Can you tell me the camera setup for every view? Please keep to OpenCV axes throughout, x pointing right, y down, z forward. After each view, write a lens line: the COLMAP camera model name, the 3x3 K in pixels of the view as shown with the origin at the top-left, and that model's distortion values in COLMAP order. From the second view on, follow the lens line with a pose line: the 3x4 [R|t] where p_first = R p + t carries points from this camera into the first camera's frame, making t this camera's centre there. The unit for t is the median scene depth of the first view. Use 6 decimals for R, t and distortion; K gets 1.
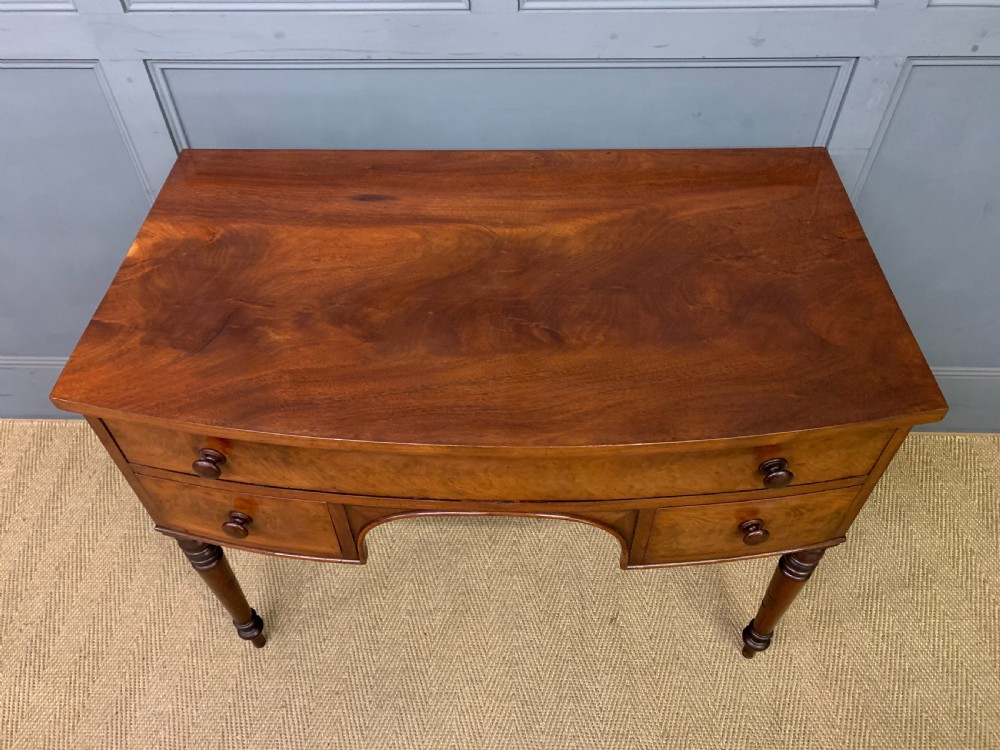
lens RADIAL K [[748.1, 0, 488.6], [0, 748.1, 363.6], [0, 0, 1]] dist [0.005329, 0.008175]
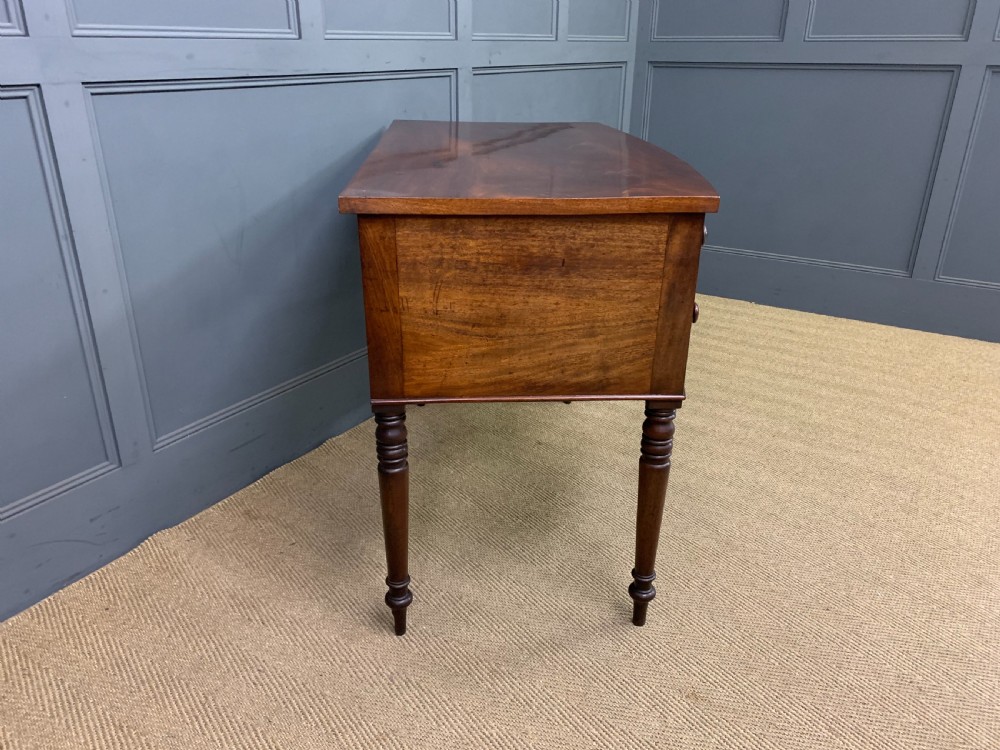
lens RADIAL K [[763.0, 0, 501.6], [0, 763.0, 393.5], [0, 0, 1]] dist [0.011648, 0.001081]
pose [[0.517481, -0.340104, 0.785202, -1.141642], [0.601779, 0.797008, -0.051380, 0.376276], [-0.608338, 0.499107, 0.617104, 0.150446]]
